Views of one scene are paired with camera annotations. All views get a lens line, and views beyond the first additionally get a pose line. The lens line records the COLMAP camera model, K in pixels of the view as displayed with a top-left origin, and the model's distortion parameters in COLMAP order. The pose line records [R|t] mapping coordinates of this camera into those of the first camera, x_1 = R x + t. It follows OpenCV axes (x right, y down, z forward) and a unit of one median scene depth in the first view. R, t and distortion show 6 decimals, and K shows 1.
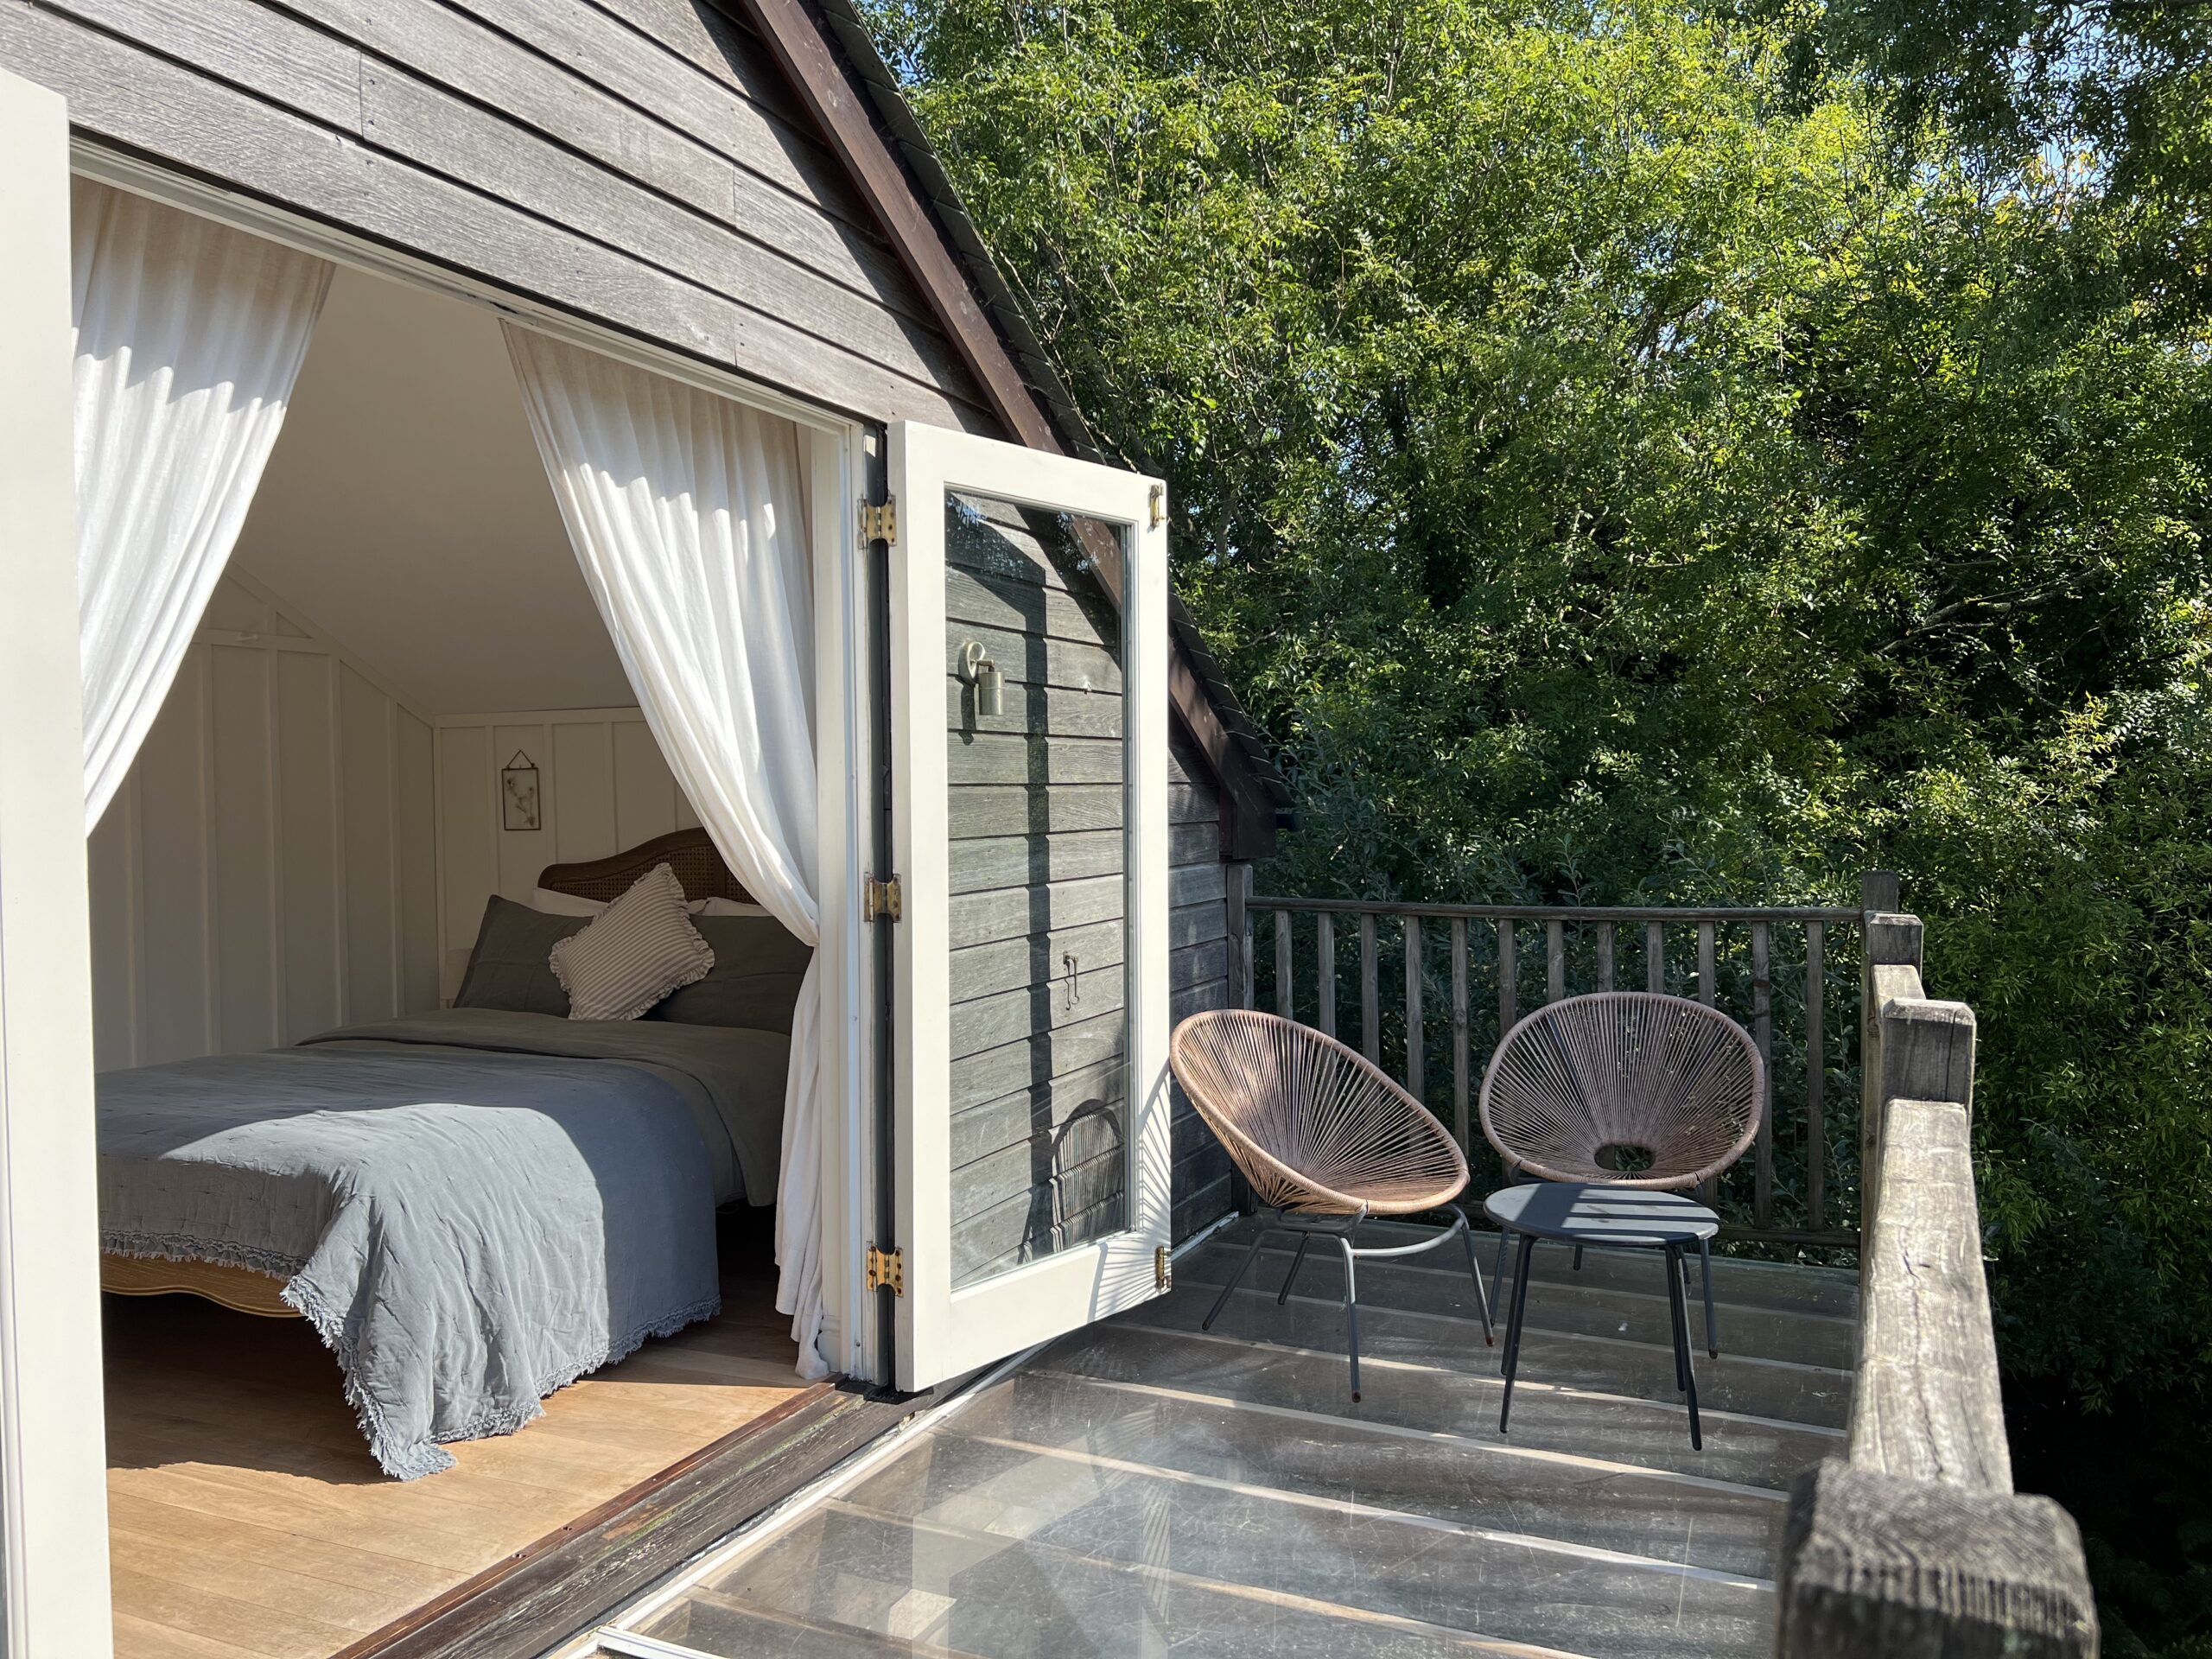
lens RADIAL K [[1653.3, 0, 1106.0], [0, 1653.3, 829.5], [0, 0, 1]] dist [0.050503, -0.051329]
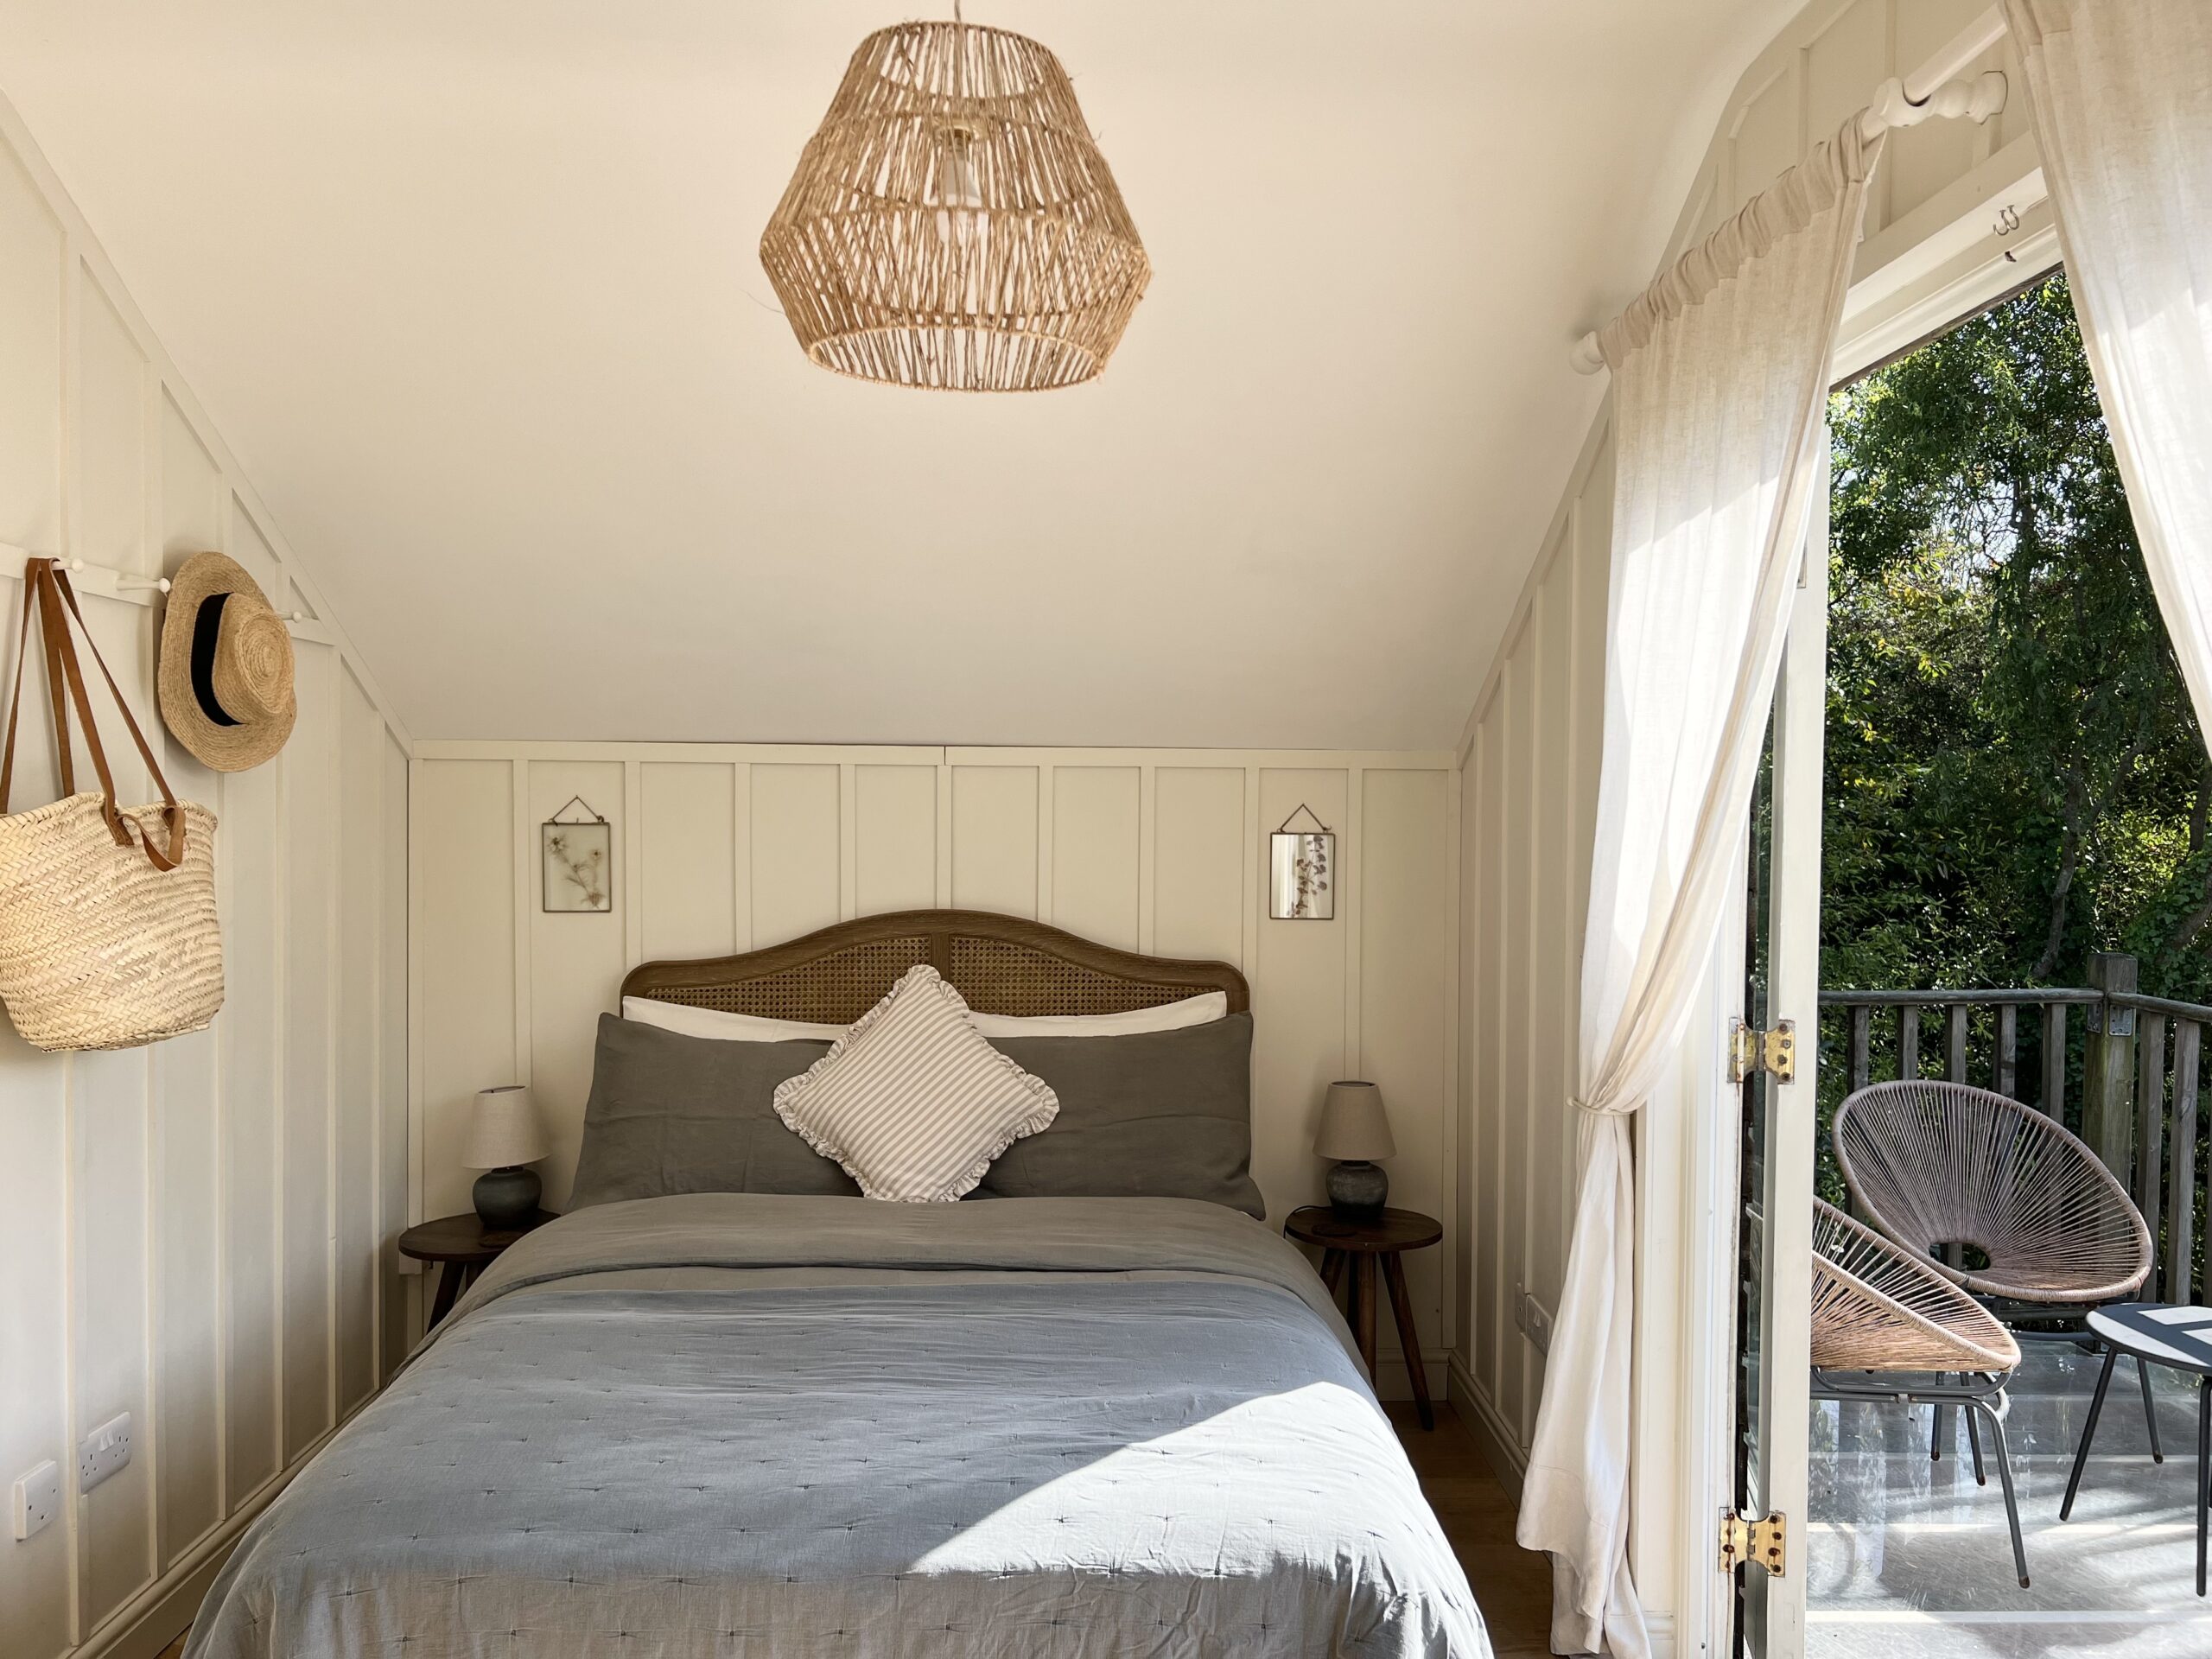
lens RADIAL K [[1653.3, 0, 1106.0], [0, 1653.3, 829.5], [0, 0, 1]] dist [0.050503, -0.051329]
pose [[0.896554, 0.013319, 0.442734, -0.568301], [-0.011421, 0.999911, -0.006952, -0.039036], [-0.442787, 0.001177, 0.896626, 0.345130]]
